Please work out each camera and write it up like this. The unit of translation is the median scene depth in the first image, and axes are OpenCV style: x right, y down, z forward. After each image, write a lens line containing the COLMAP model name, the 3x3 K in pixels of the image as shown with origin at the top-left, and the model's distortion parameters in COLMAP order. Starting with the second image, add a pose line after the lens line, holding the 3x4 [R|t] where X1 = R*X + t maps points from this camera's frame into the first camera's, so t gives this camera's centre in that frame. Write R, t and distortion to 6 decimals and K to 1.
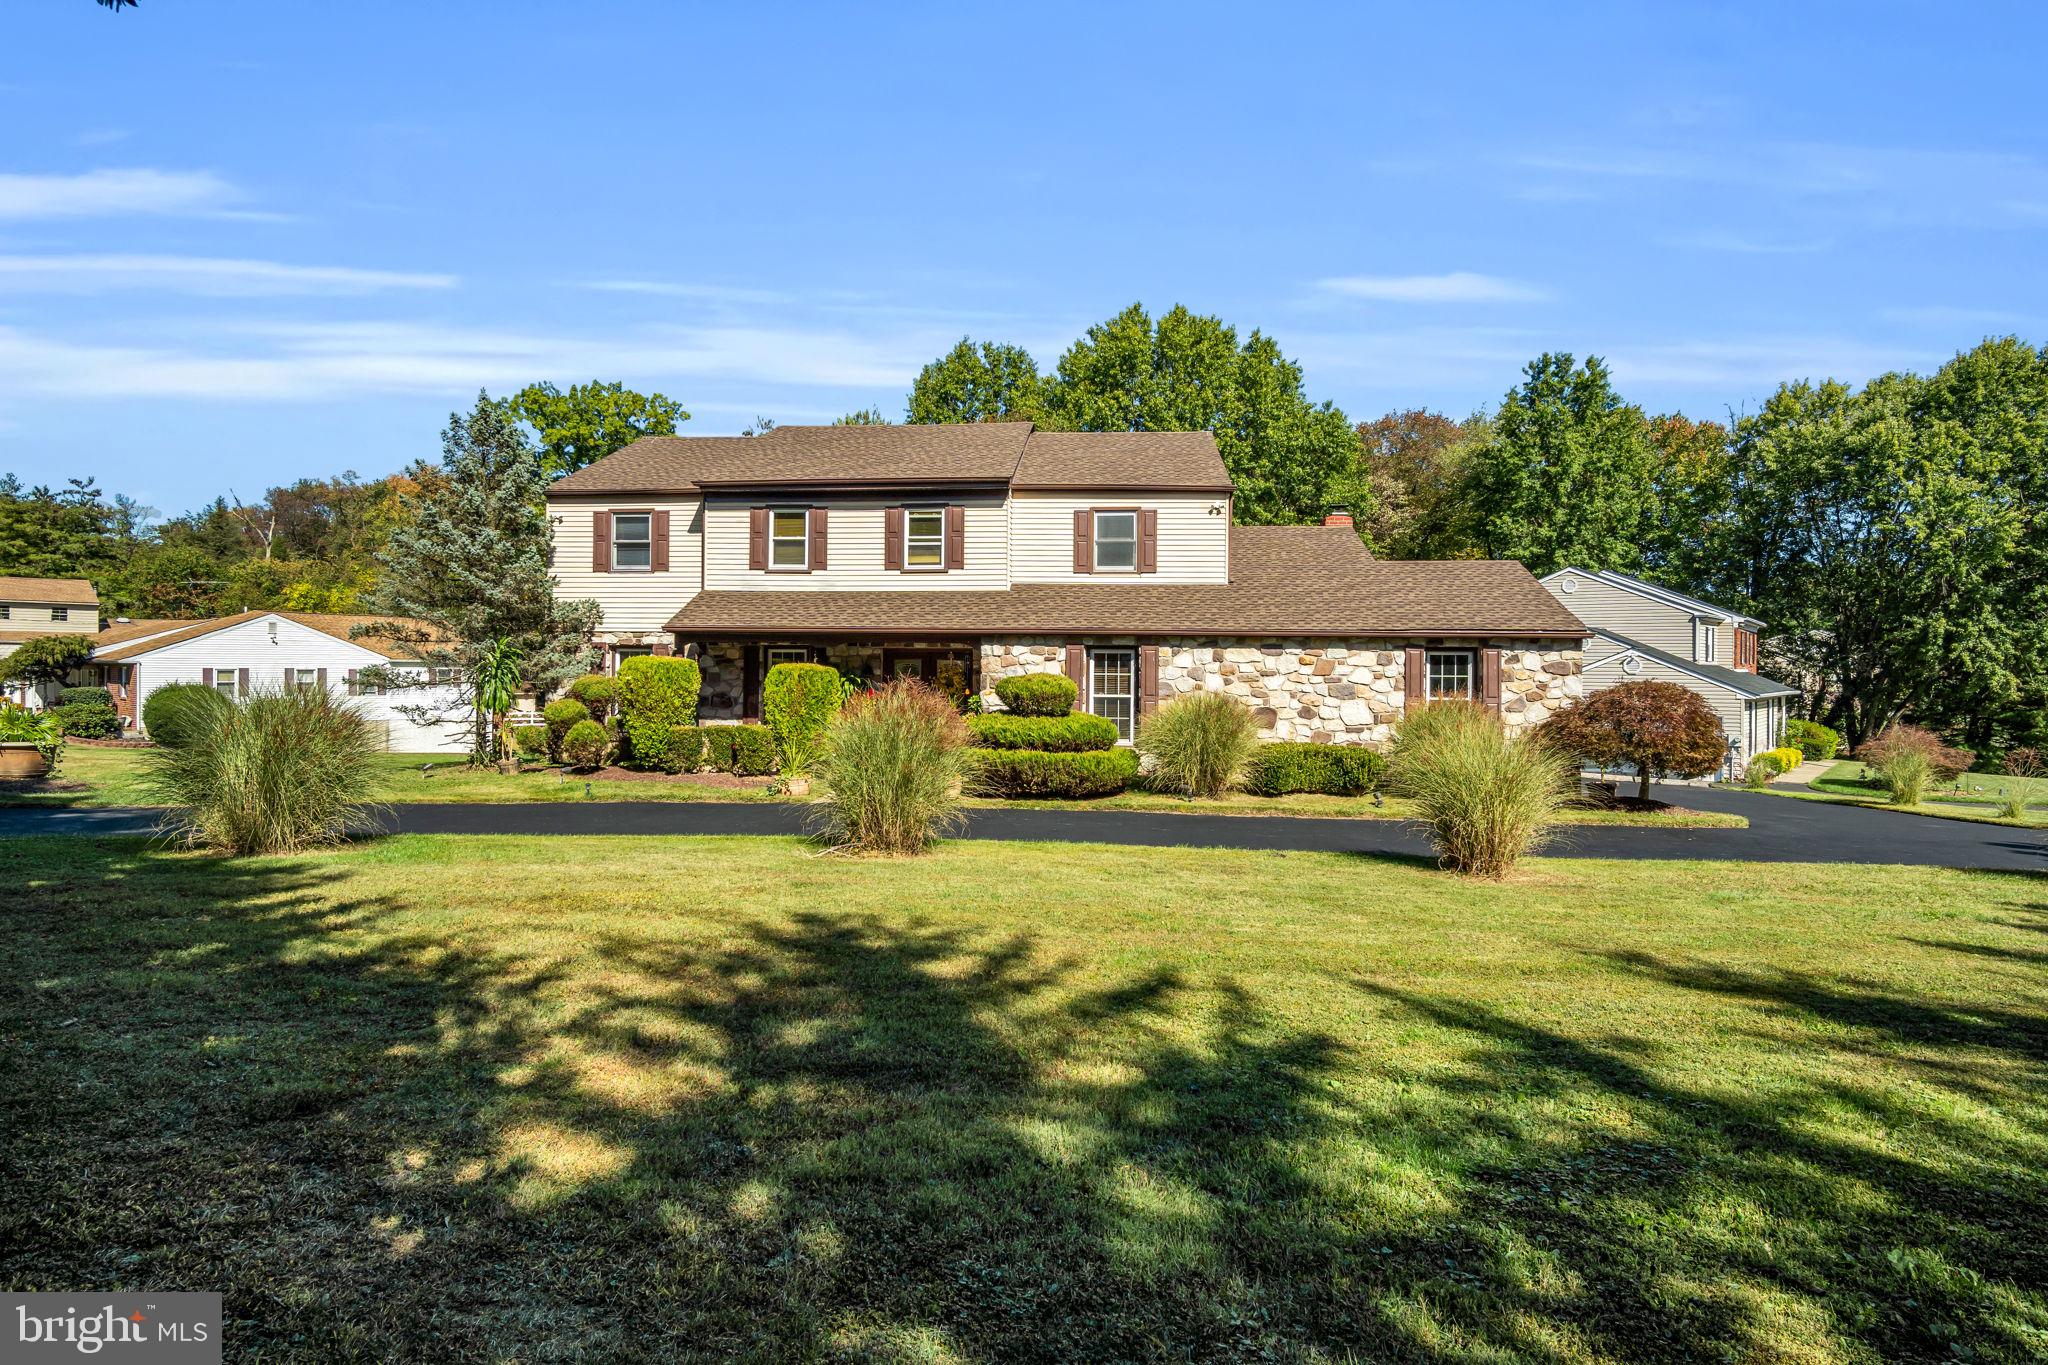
lens RADIAL K [[1109.4, 0, 1024.0], [0, 1109.4, 682.5], [0, 0, 1]] dist [-0.058484, 0.030339]
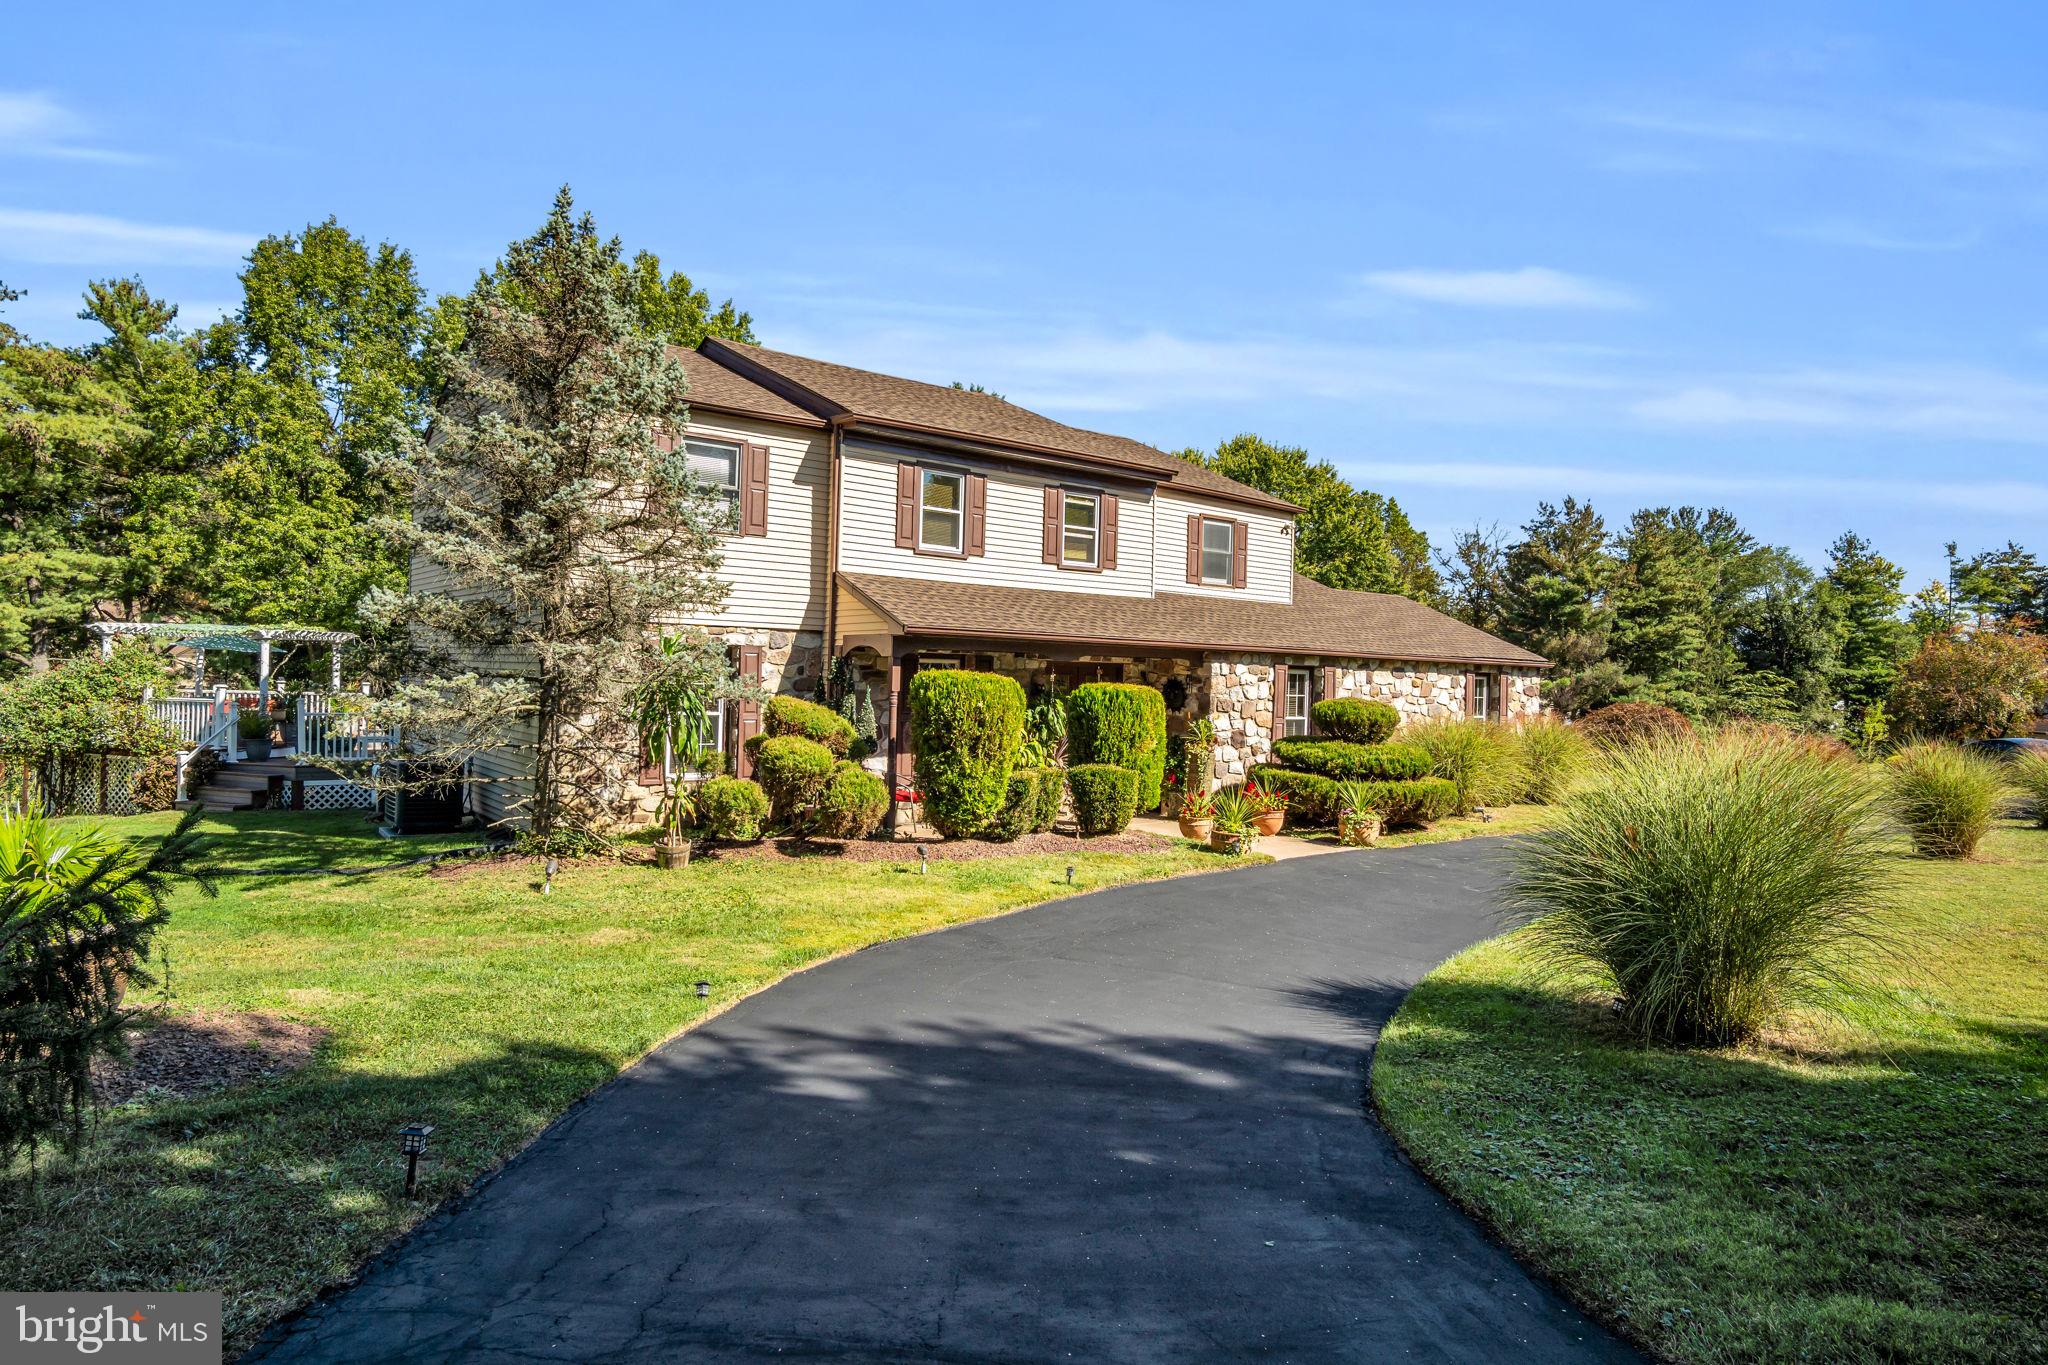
lens RADIAL K [[1130.3, 0, 1025.5], [0, 1130.3, 718.6], [0, 0, 1]] dist [-0.023504, 0.001472]
pose [[0.737923, -0.013824, 0.674743, -0.693115], [-0.010679, 0.999426, 0.032155, -0.015010], [-0.674800, -0.030934, 0.737352, 0.397420]]
